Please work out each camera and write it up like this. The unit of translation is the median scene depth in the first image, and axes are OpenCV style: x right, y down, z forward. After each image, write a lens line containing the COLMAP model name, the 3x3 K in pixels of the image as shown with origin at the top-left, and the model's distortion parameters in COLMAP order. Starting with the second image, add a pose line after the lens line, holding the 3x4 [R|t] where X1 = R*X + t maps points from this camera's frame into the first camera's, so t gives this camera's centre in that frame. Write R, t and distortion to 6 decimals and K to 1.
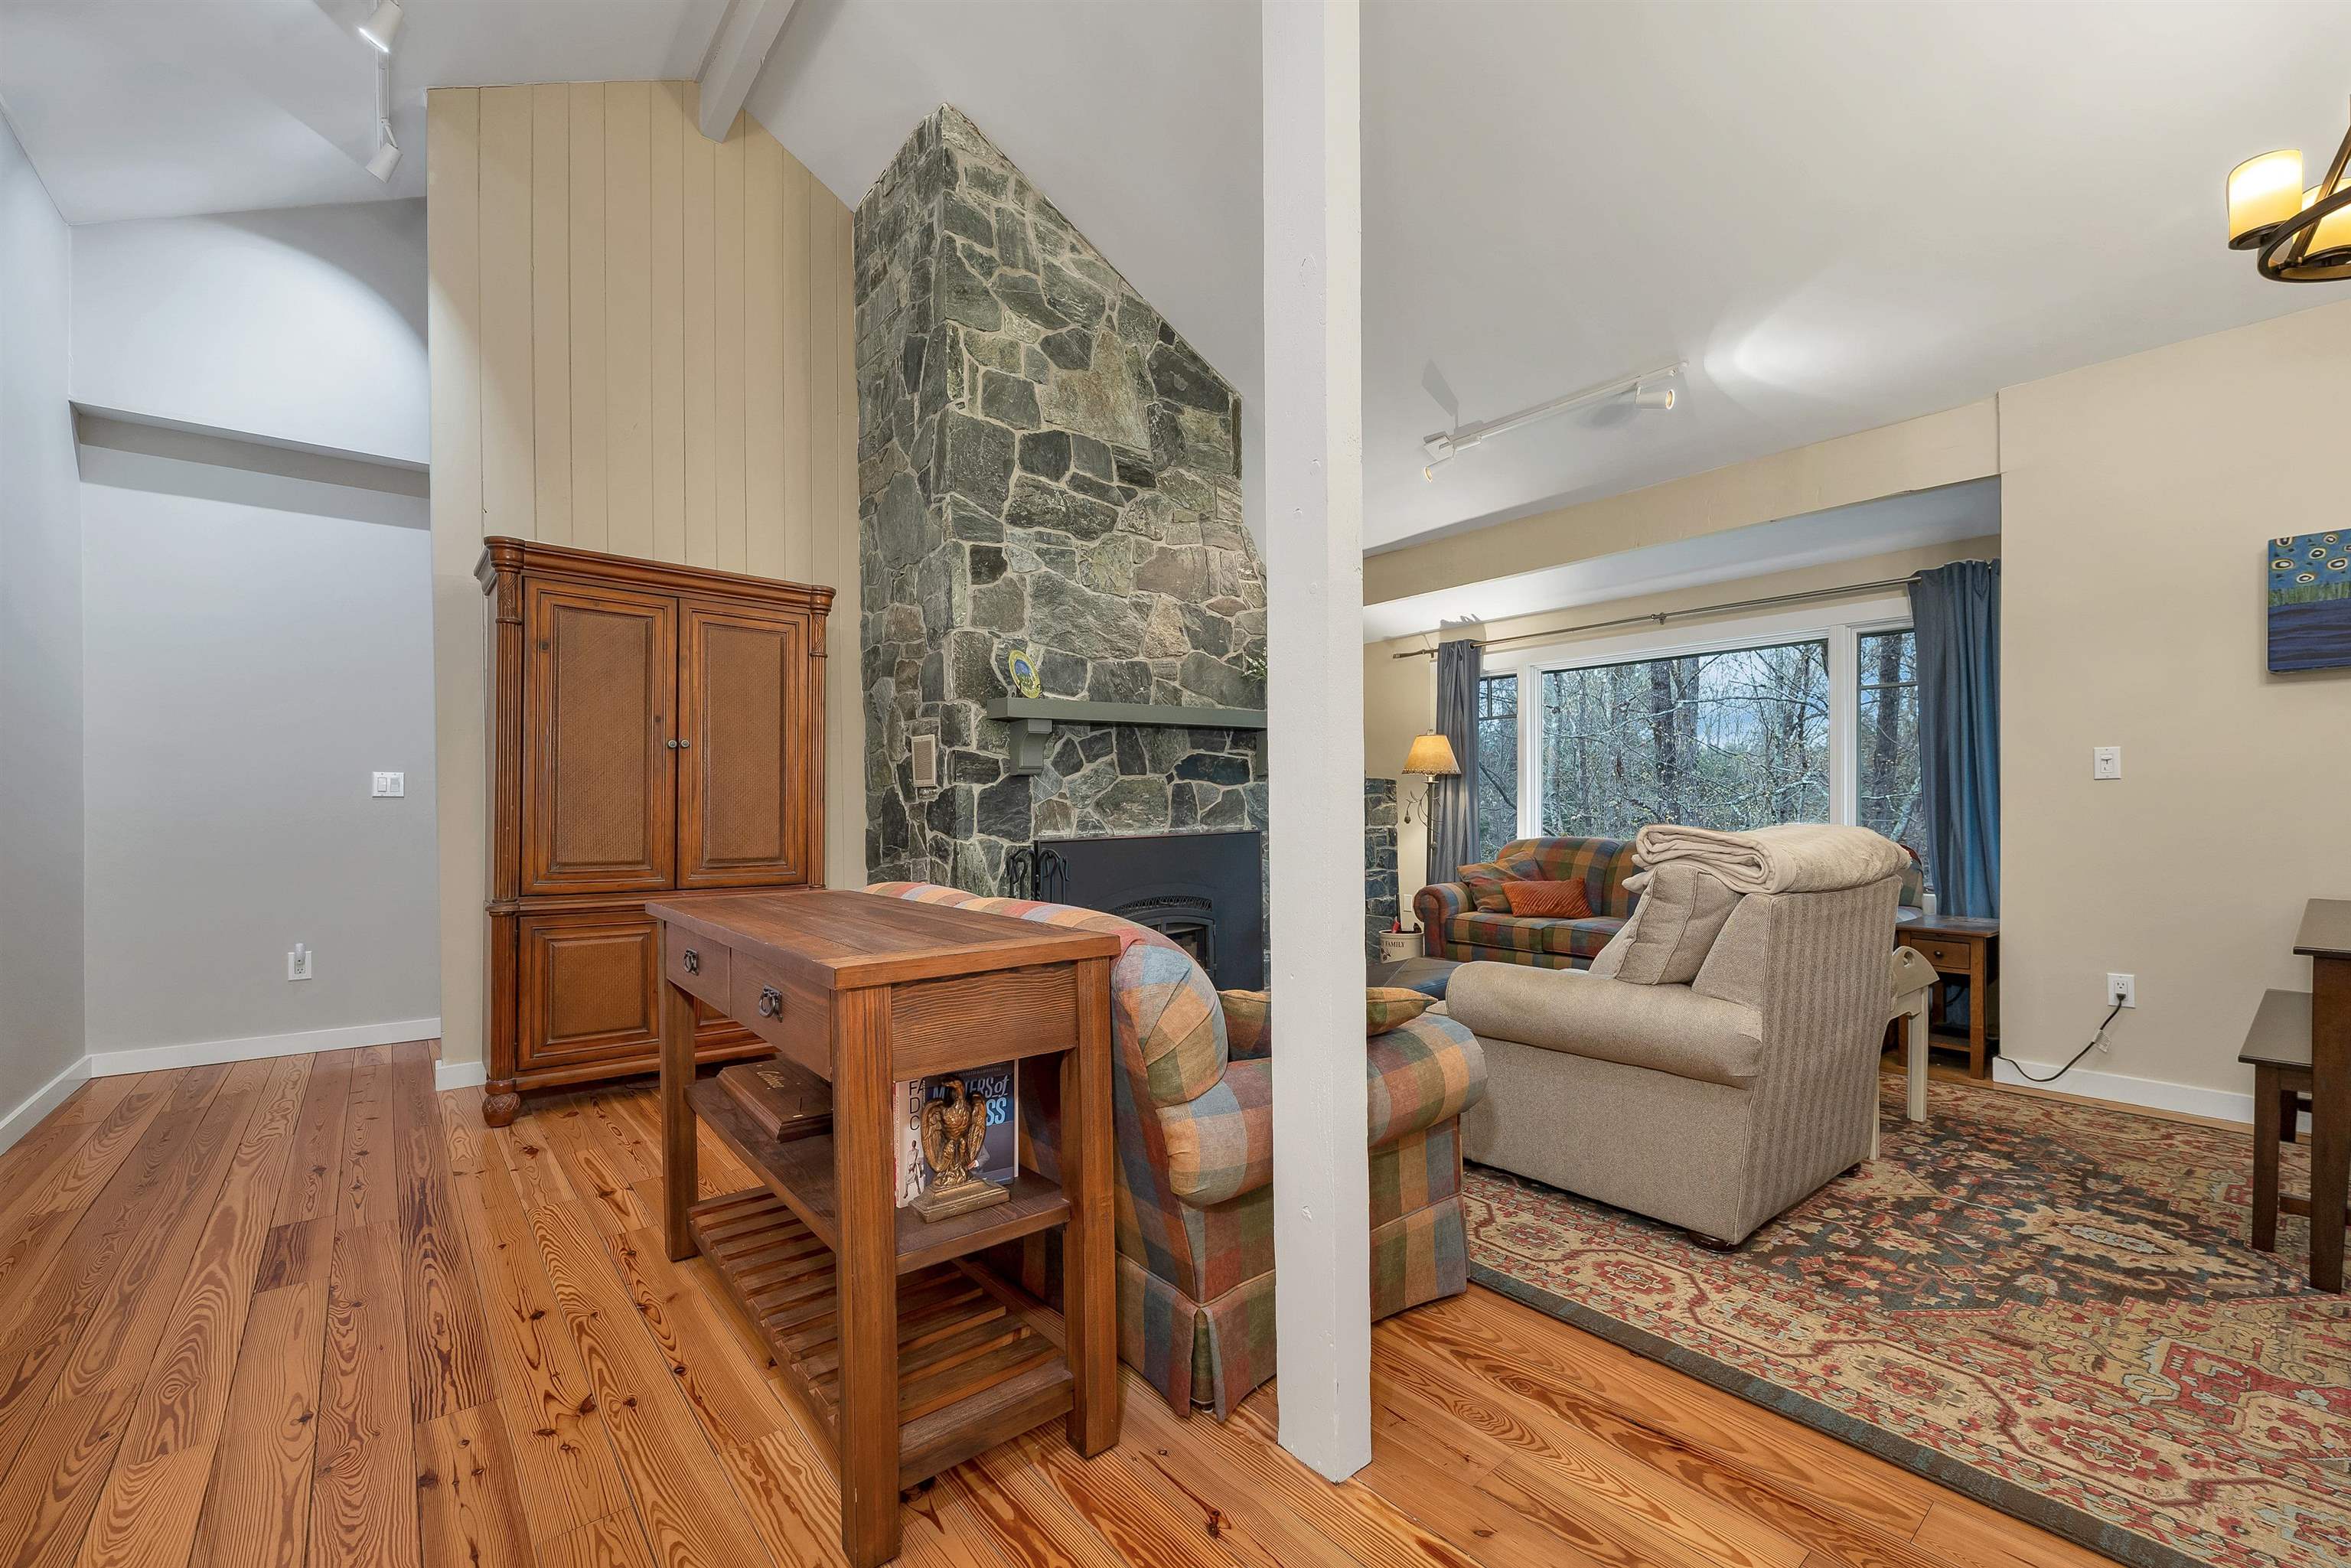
lens RADIAL K [[973.9, 0, 1175.3], [0, 973.9, 811.8], [0, 0, 1]] dist [0.002706, 0.000018]
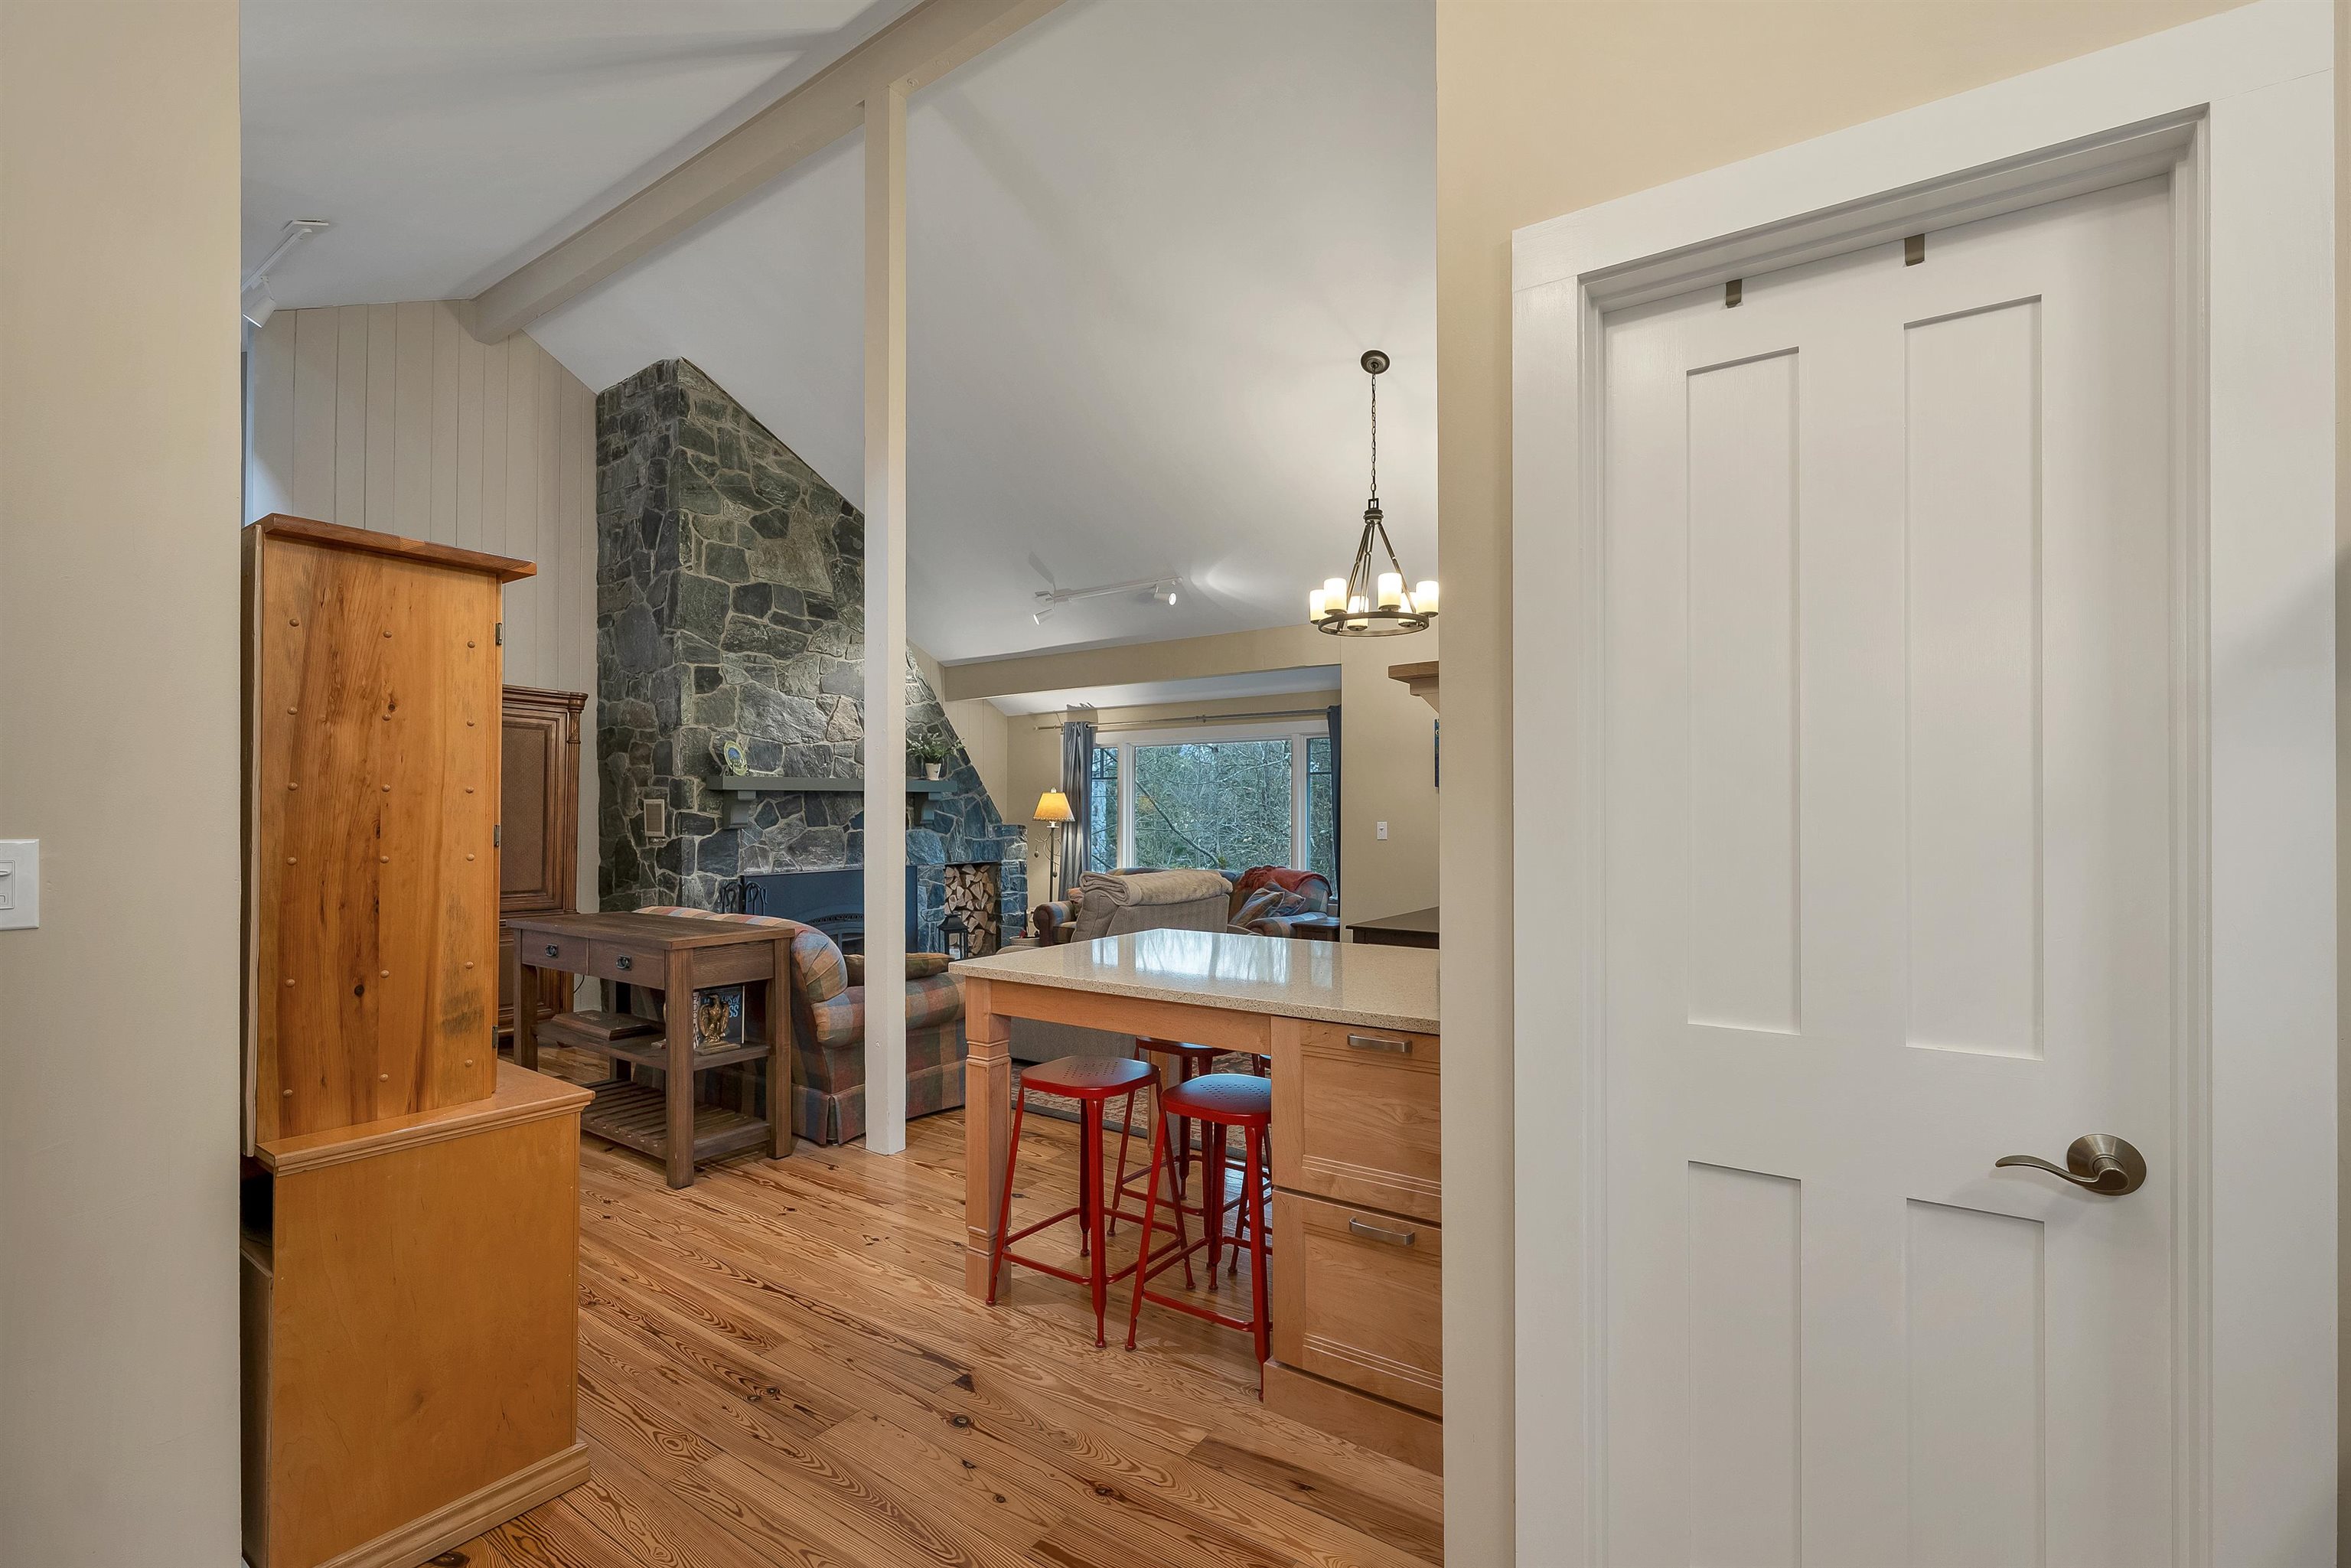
lens RADIAL K [[1016.3, 0, 1178.9], [0, 1016.3, 814.3], [0, 0, 1]] dist [0.000995, -0.000076]
pose [[0.960849, 0.010721, 0.276864, 0.056005], [-0.007258, 0.999882, -0.013531, -0.044094], [-0.276977, 0.010992, 0.960814, -0.591059]]
